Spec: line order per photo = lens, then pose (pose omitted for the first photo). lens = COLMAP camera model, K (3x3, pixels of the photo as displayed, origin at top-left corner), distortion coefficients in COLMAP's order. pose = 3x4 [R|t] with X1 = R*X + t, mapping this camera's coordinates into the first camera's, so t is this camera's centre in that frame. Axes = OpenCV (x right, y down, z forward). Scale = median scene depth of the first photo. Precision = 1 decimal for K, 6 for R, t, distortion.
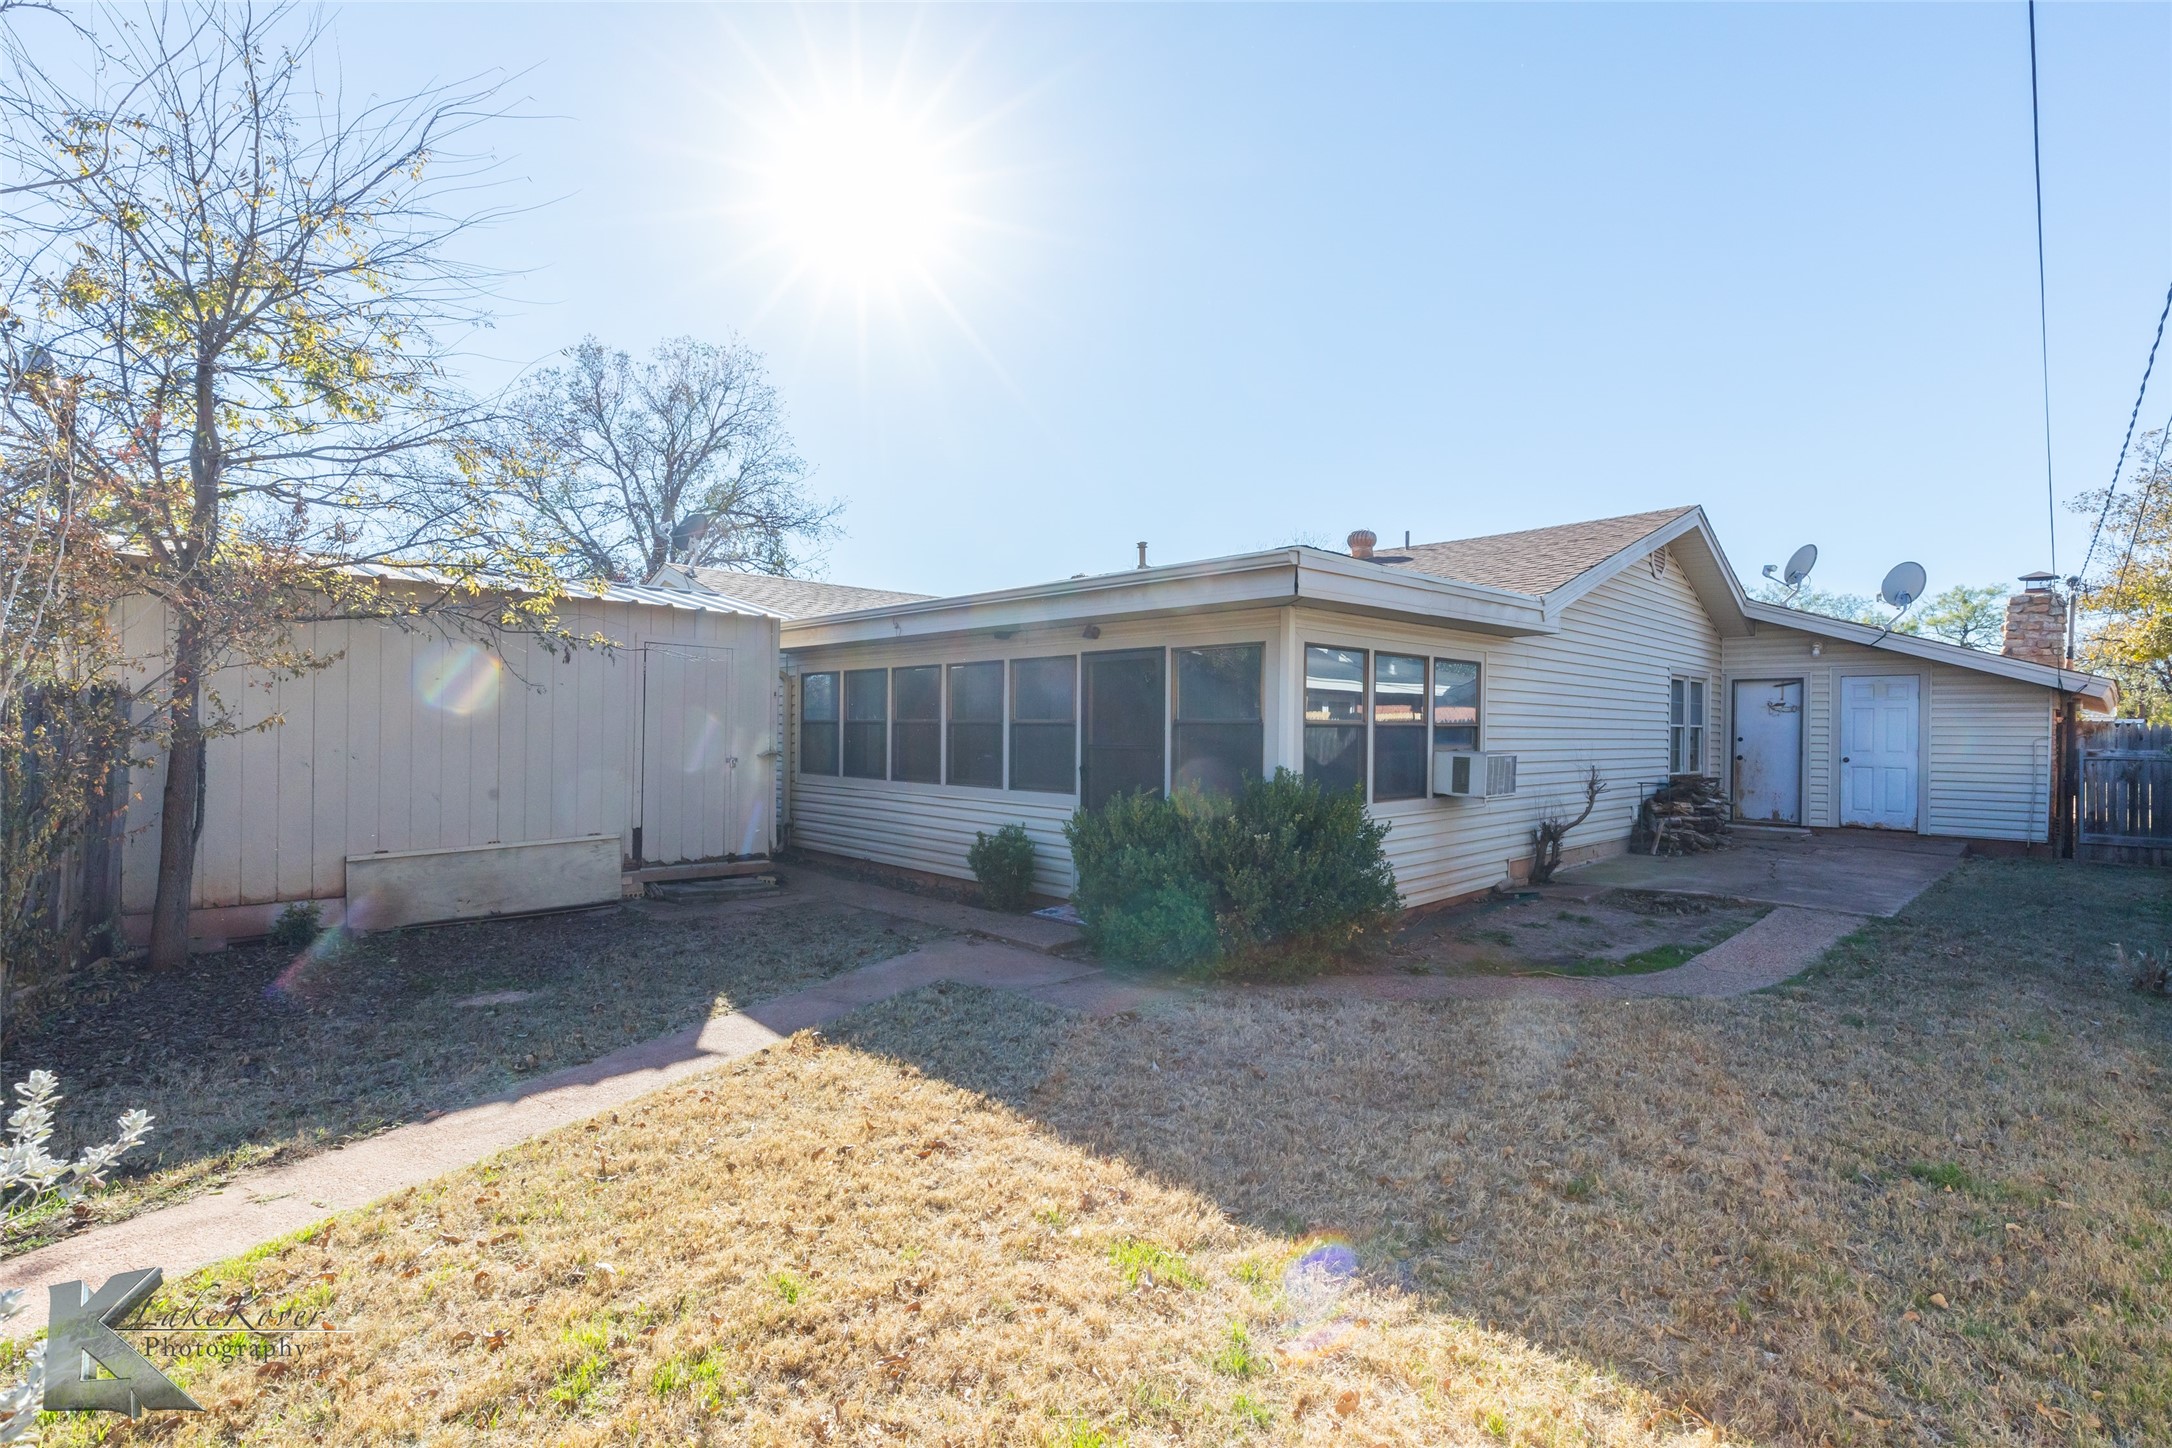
lens RADIAL K [[972.9, 0, 1086.0], [0, 972.9, 724.0], [0, 0, 1]] dist [0.005121, -0.000083]
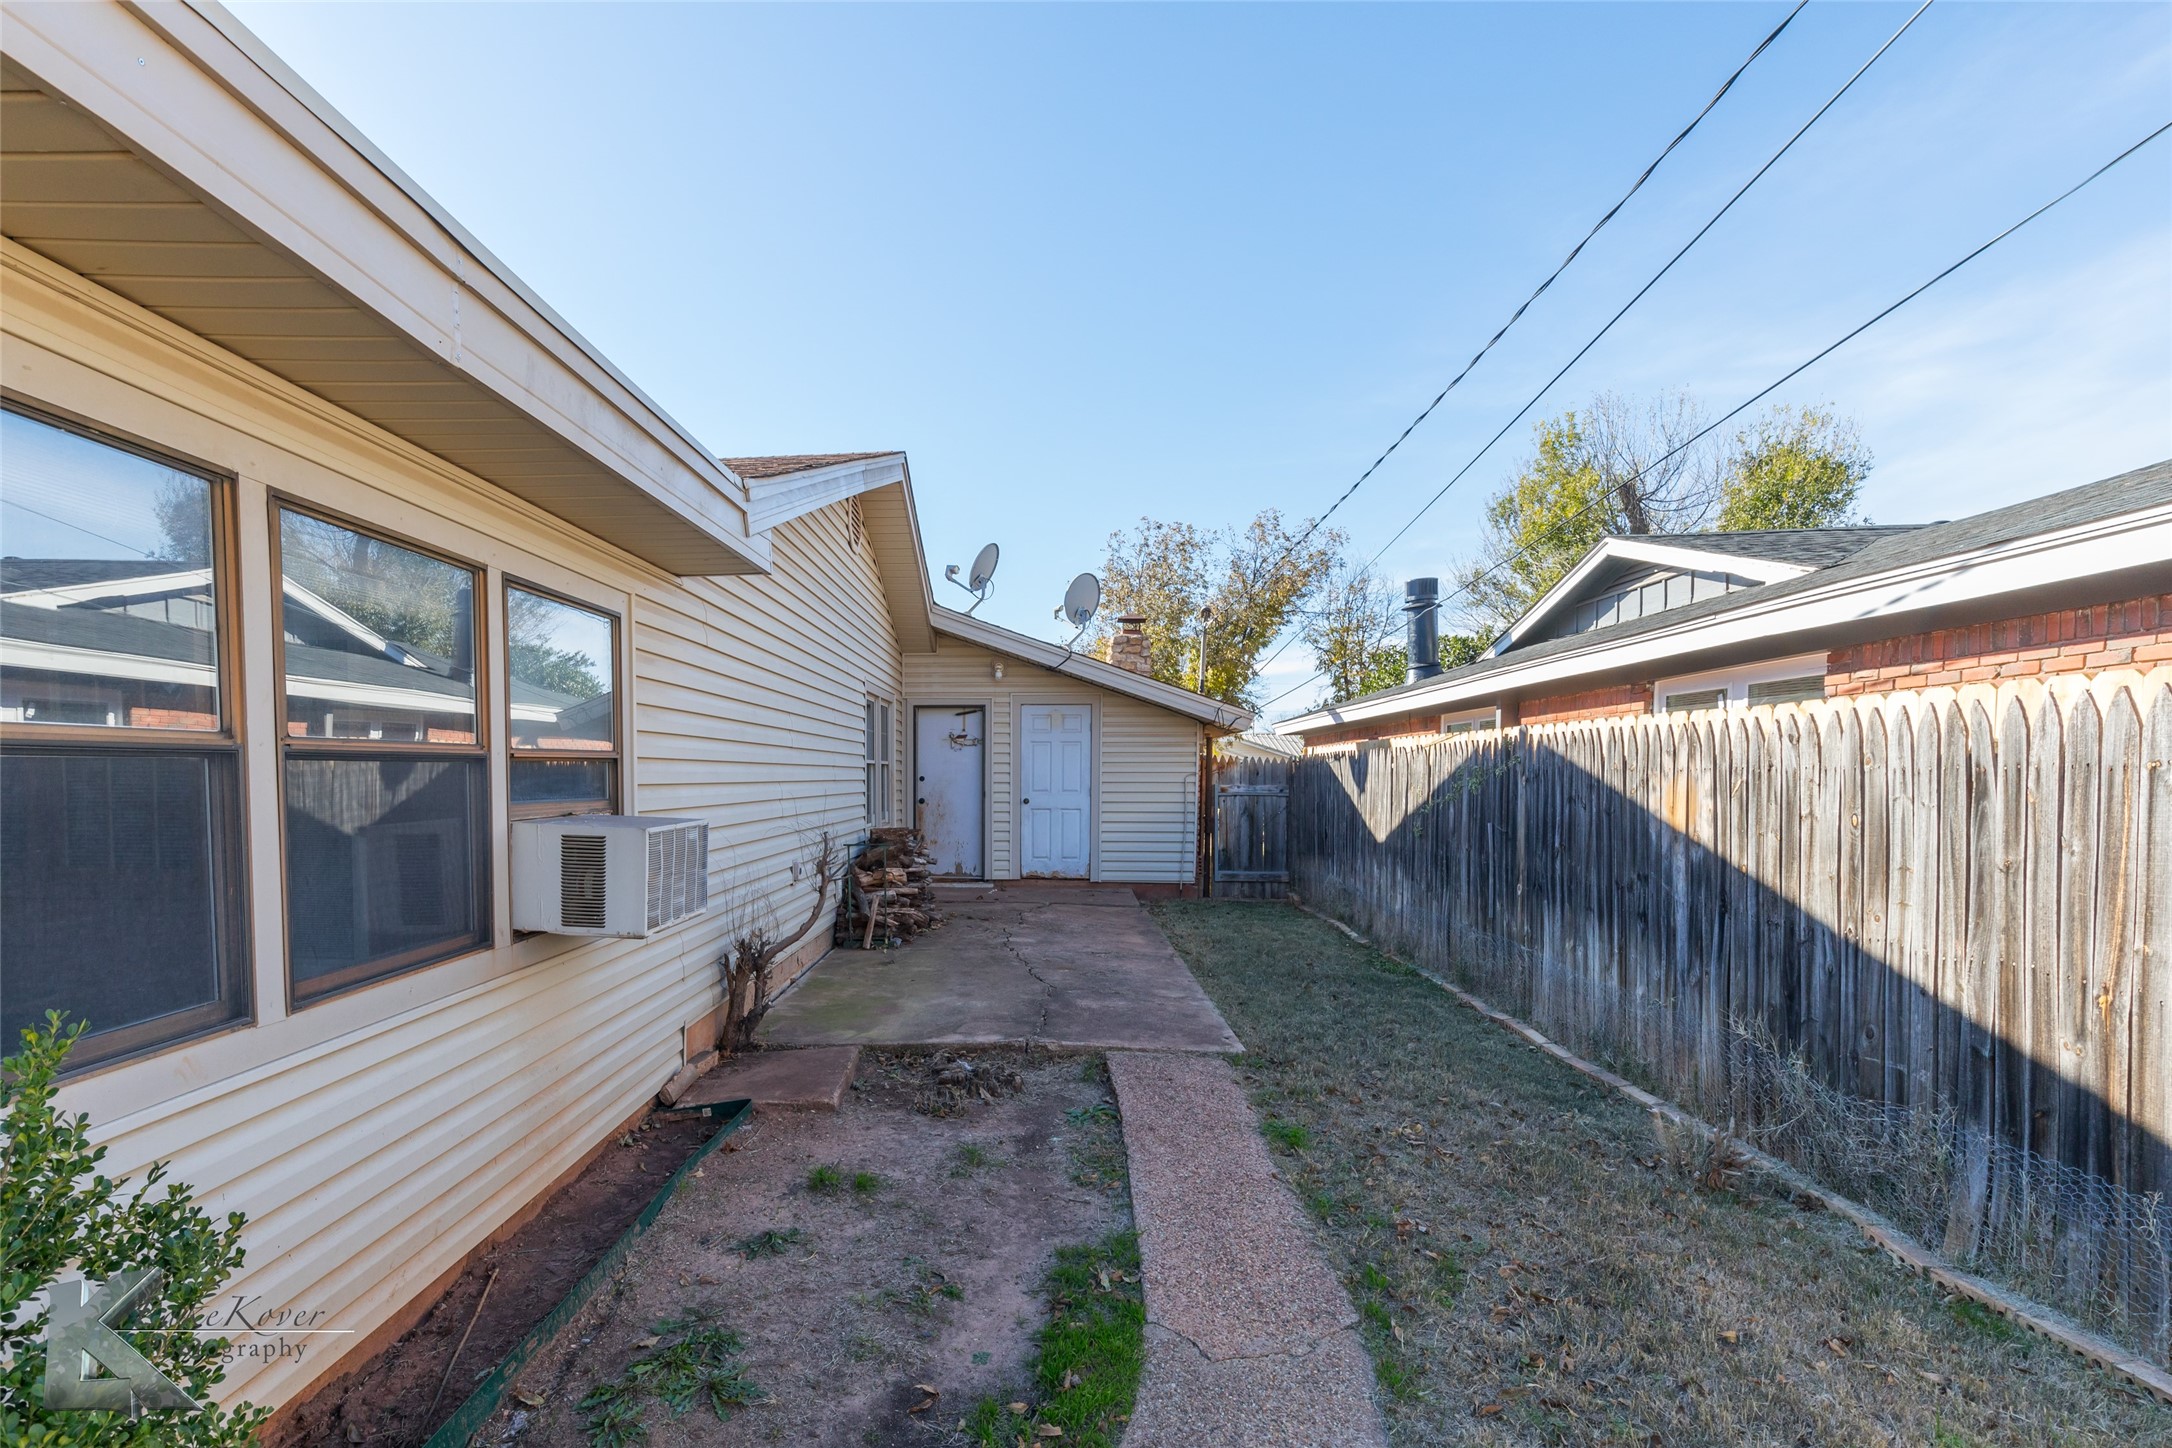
lens RADIAL K [[1016.2, 0, 970.9], [0, 1016.2, 833.7], [0, 0, 1]] dist [0.000905, -0.000048]
pose [[0.745166, -0.047661, 0.665174, 0.155571], [0.002517, 0.997637, 0.068664, 0.003879], [-0.666874, -0.049492, 0.743525, 0.400709]]
